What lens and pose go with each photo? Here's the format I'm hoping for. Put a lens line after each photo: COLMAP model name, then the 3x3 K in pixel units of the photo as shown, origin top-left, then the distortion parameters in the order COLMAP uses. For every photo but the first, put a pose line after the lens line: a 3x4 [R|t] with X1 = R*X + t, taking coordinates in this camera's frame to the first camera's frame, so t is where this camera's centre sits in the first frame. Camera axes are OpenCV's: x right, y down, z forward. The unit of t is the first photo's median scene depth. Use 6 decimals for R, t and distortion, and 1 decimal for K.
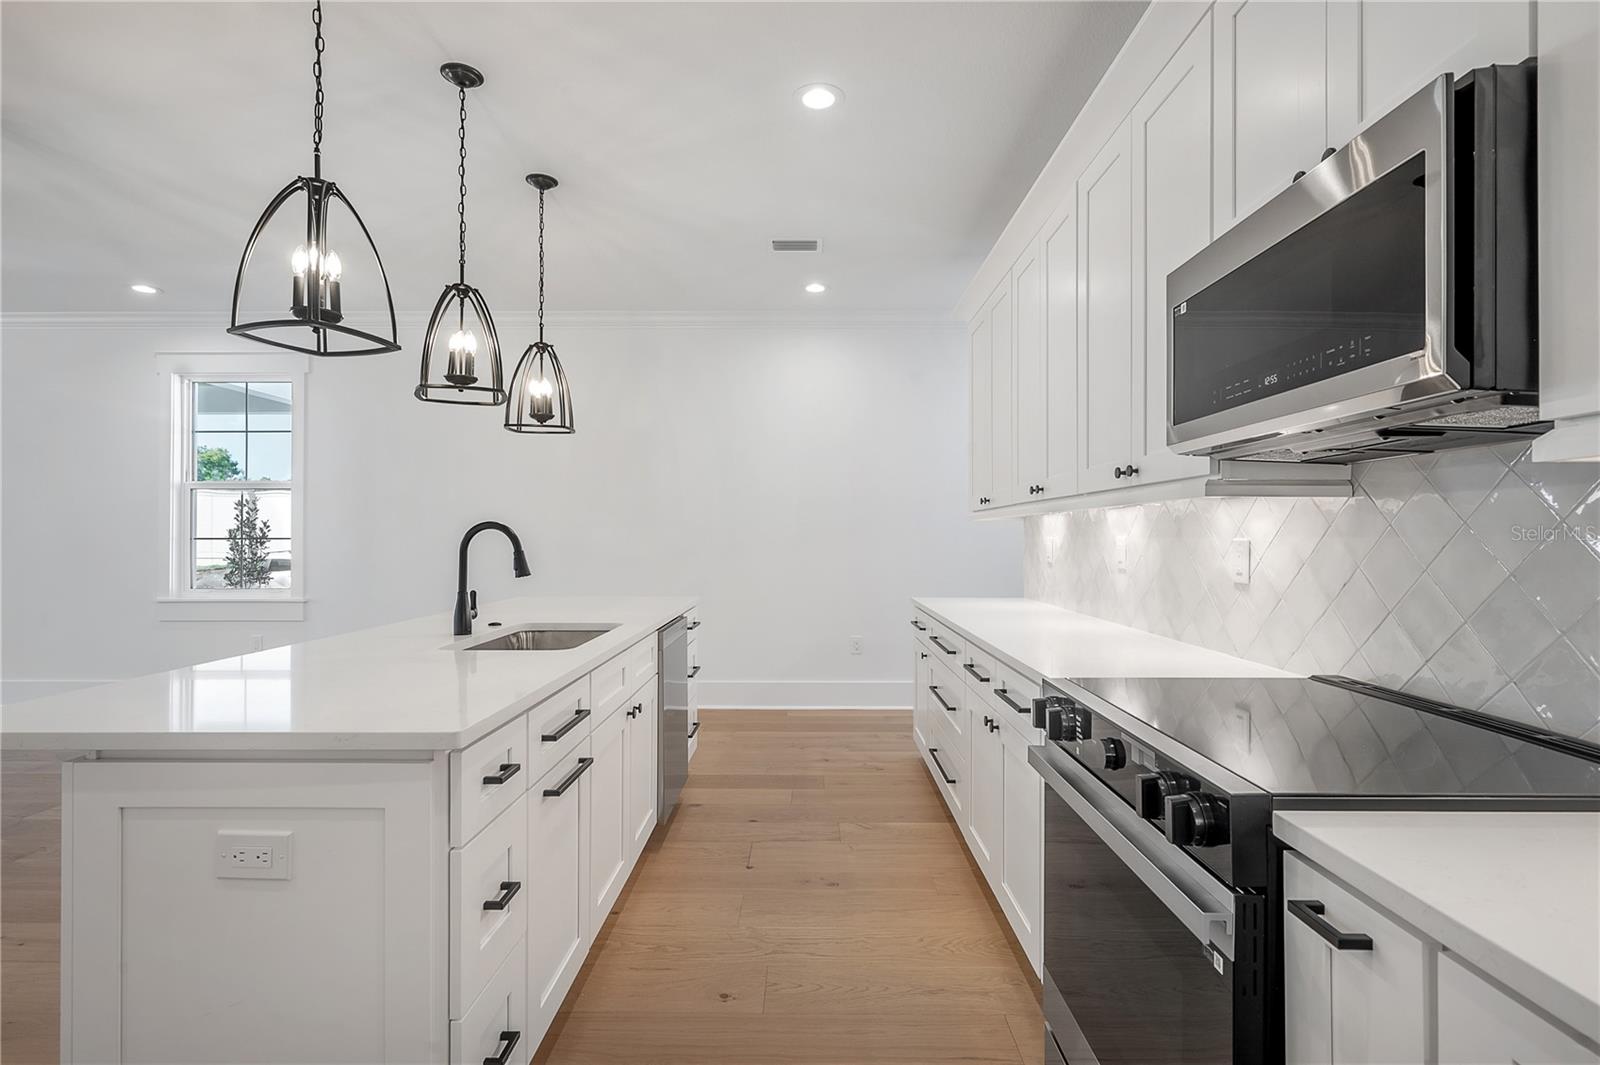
lens RADIAL K [[774.0, 0, 800.0], [0, 774.0, 532.5], [0, 0, 1]] dist [0.000033, -0.000018]
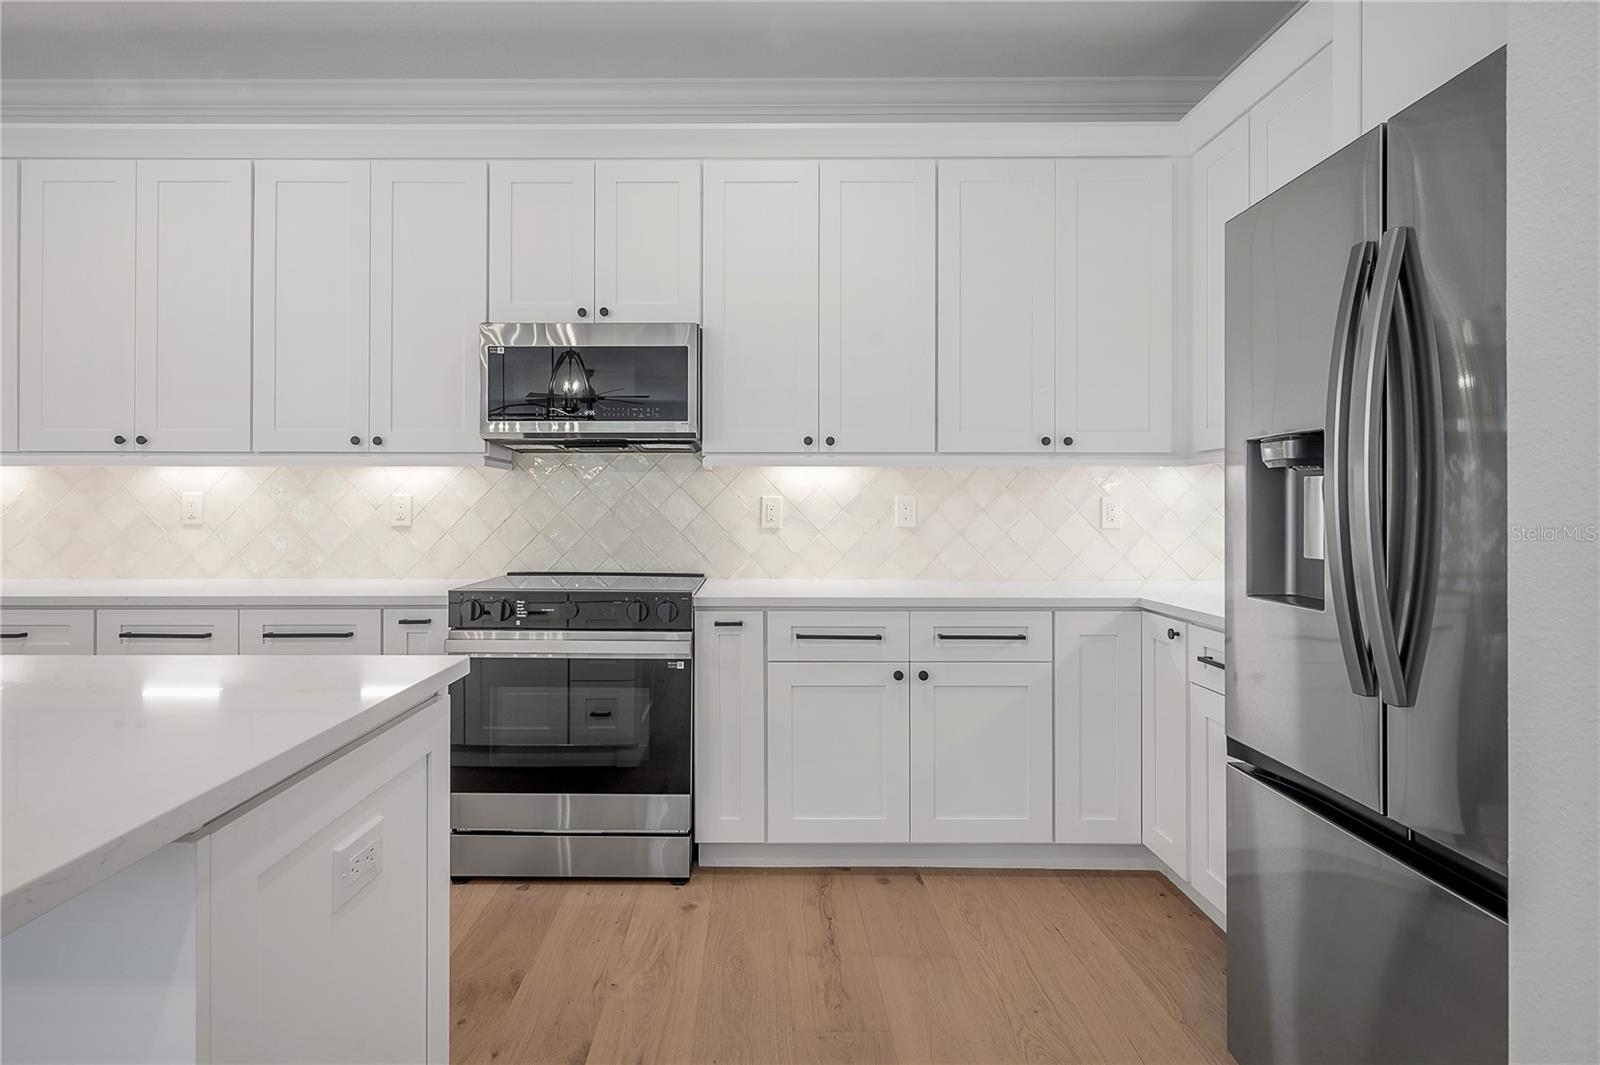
lens RADIAL K [[817.1, 0, 768.1], [0, 817.1, 499.4], [0, 0, 1]] dist [-0.000065, -0.000061]
pose [[-0.006828, 0.006825, 0.999953, -1.159873], [-0.007440, 0.999949, -0.006876, 0.028931], [-0.999949, -0.007486, -0.006777, 0.423761]]
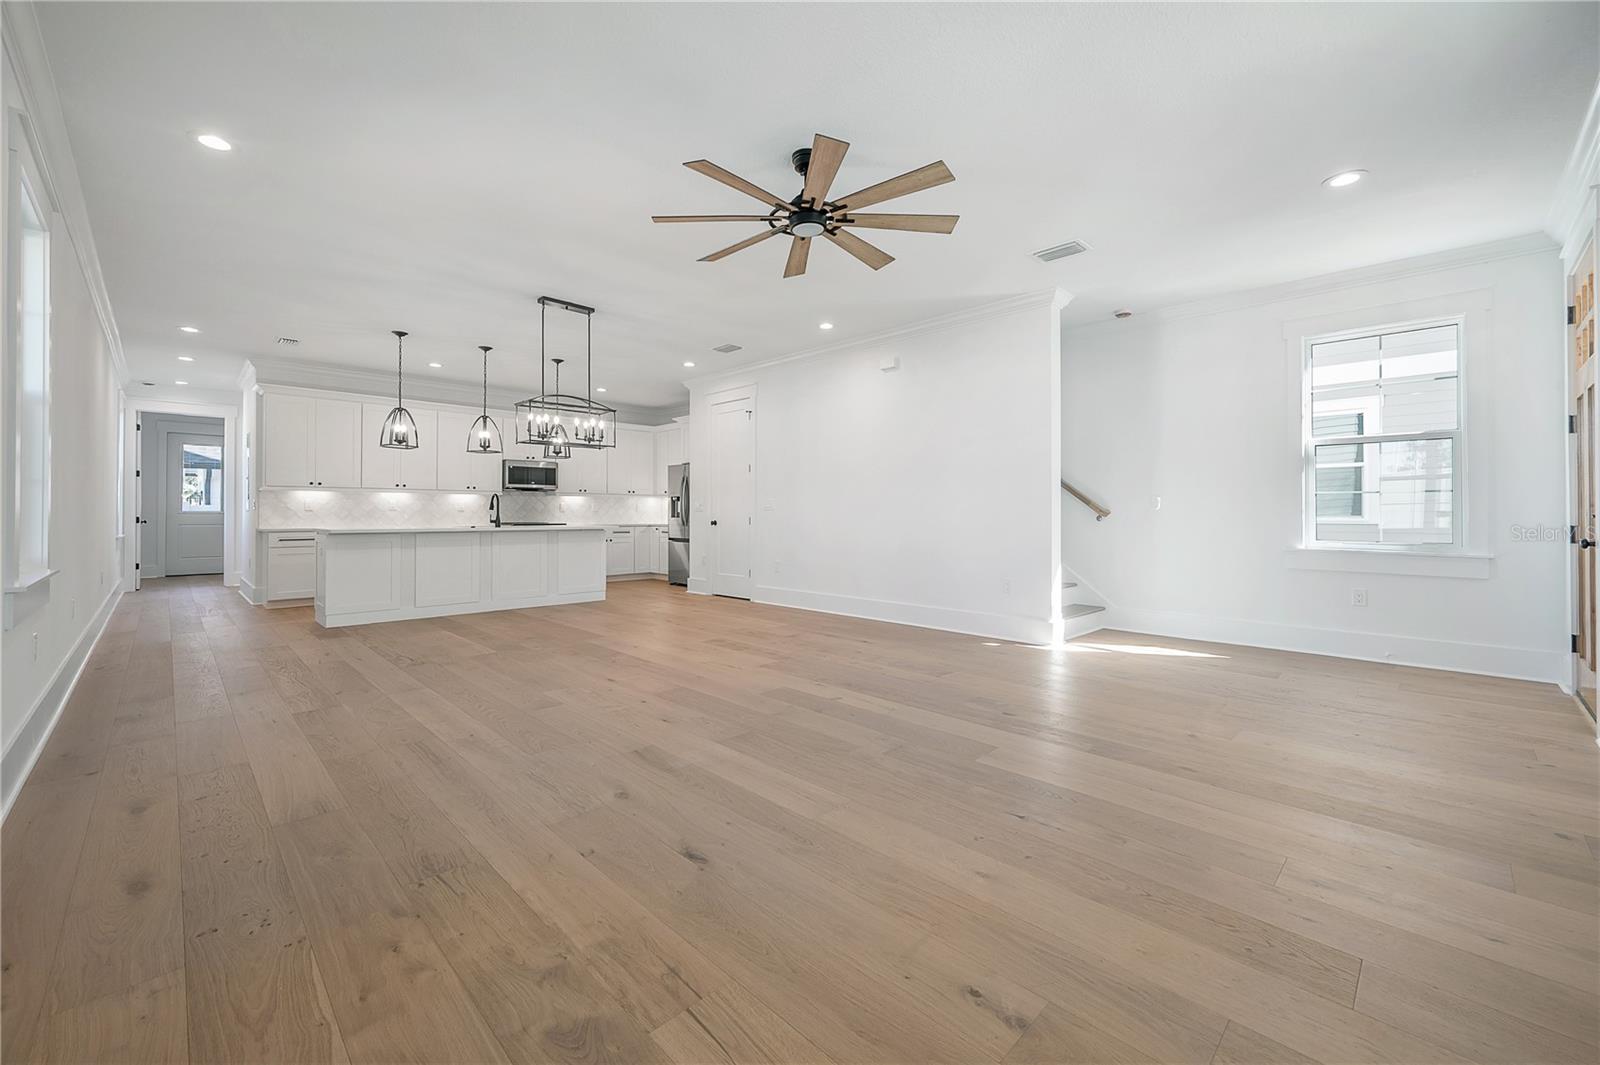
lens RADIAL K [[640.6, 0, 800.0], [0, 640.6, 532.5], [0, 0, 1]] dist [-0.000929, 0.000055]
pose [[-0.708970, -0.018583, 0.704994, -4.827718], [-0.006890, 0.999788, 0.019425, 0.143730], [-0.705205, 0.008915, -0.708947, 2.941444]]
